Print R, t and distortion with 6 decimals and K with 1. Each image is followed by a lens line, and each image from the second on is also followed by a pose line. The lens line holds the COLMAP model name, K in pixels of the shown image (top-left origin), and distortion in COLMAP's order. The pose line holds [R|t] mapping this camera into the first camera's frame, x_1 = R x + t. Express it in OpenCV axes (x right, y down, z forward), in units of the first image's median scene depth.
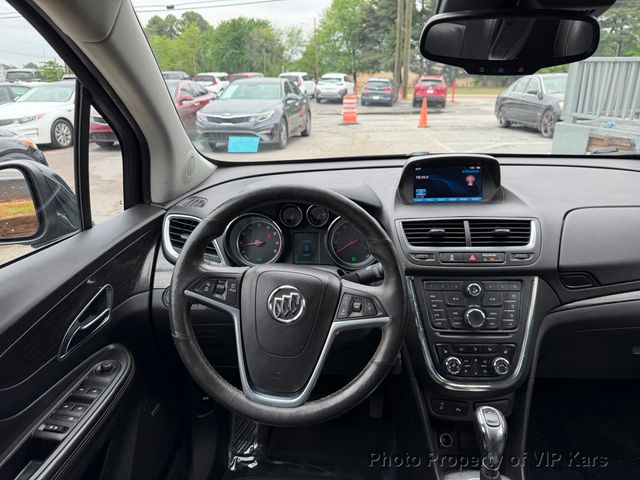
lens RADIAL K [[459.6, 0, 315.7], [0, 459.6, 240.7], [0, 0, 1]] dist [0.000032, -0.012869]
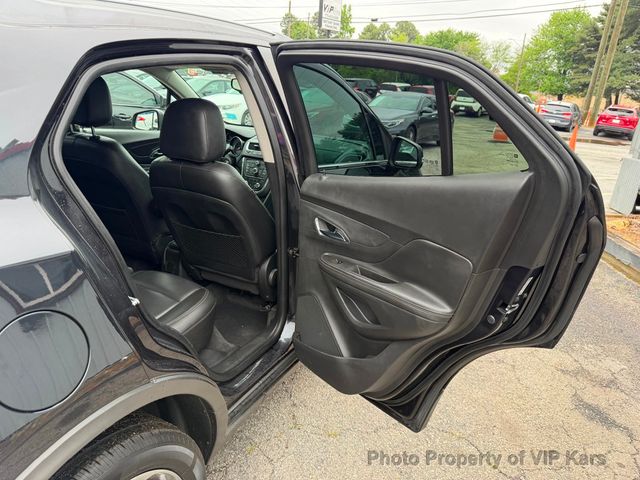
lens RADIAL K [[456.1, 0, 323.8], [0, 456.1, 239.0], [0, 0, 1]] dist [0.034156, -0.042766]
pose [[0.918325, 0.201026, -0.340980, 0.144372], [-0.207624, 0.978053, 0.017443, 0.031478], [0.337003, 0.054777, 0.939909, -0.128567]]
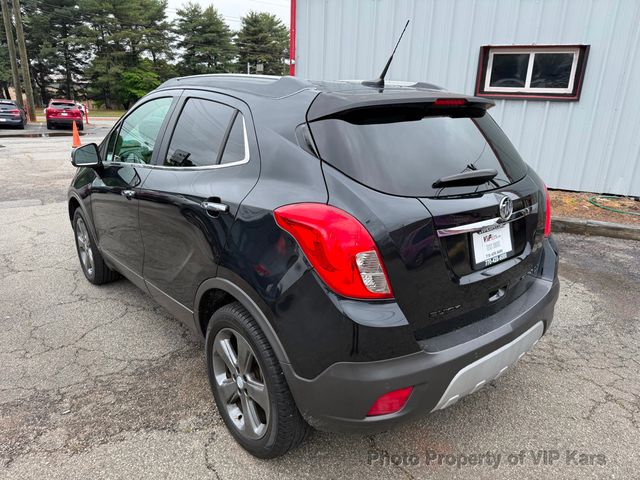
lens RADIAL K [[453.9, 0, 320.0], [0, 453.9, 240.0], [0, 0, 1]] dist [0.002013, -0.005211]
pose [[0.720952, -0.172687, 0.671124, -0.139913], [0.201674, 0.978820, 0.035213, 0.060381], [-0.662990, 0.109961, 0.740509, -0.203635]]
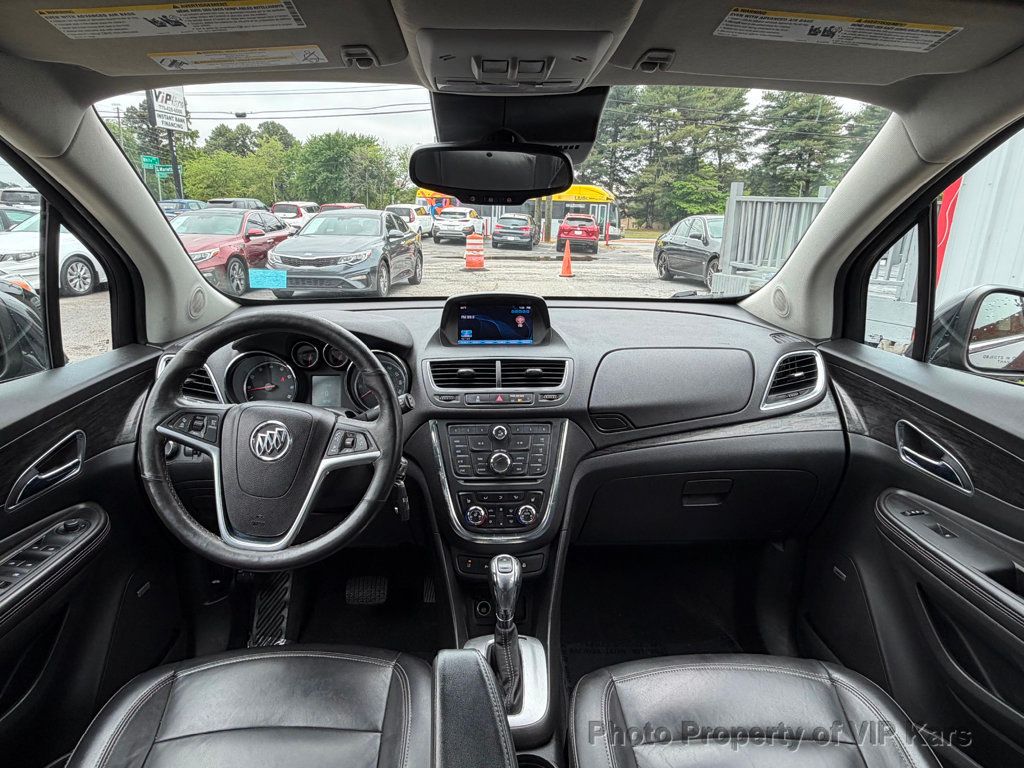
lens RADIAL K [[609.0, 0, 505.8], [0, 609.0, 382.6], [0, 0, 1]] dist [-0.028596, 0.018730]
pose [[0.993801, -0.000820, 0.111170, 0.016068], [0.008427, 0.997652, -0.067973, 0.006485], [-0.110853, 0.068489, 0.991474, -0.016081]]
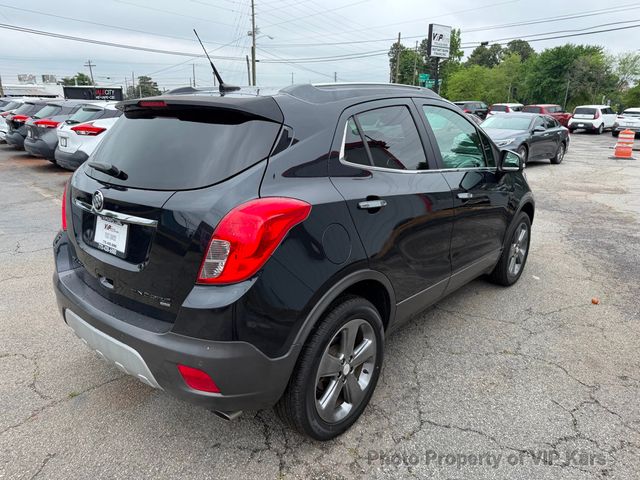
lens RADIAL K [[456.1, 0, 323.8], [0, 456.1, 239.0], [0, 0, 1]] dist [0.034156, -0.042766]
pose [[0.814423, 0.188238, -0.548892, 0.173964], [-0.217277, 0.976032, 0.012334, 0.061501], [0.538058, 0.109216, 0.835802, -0.227091]]
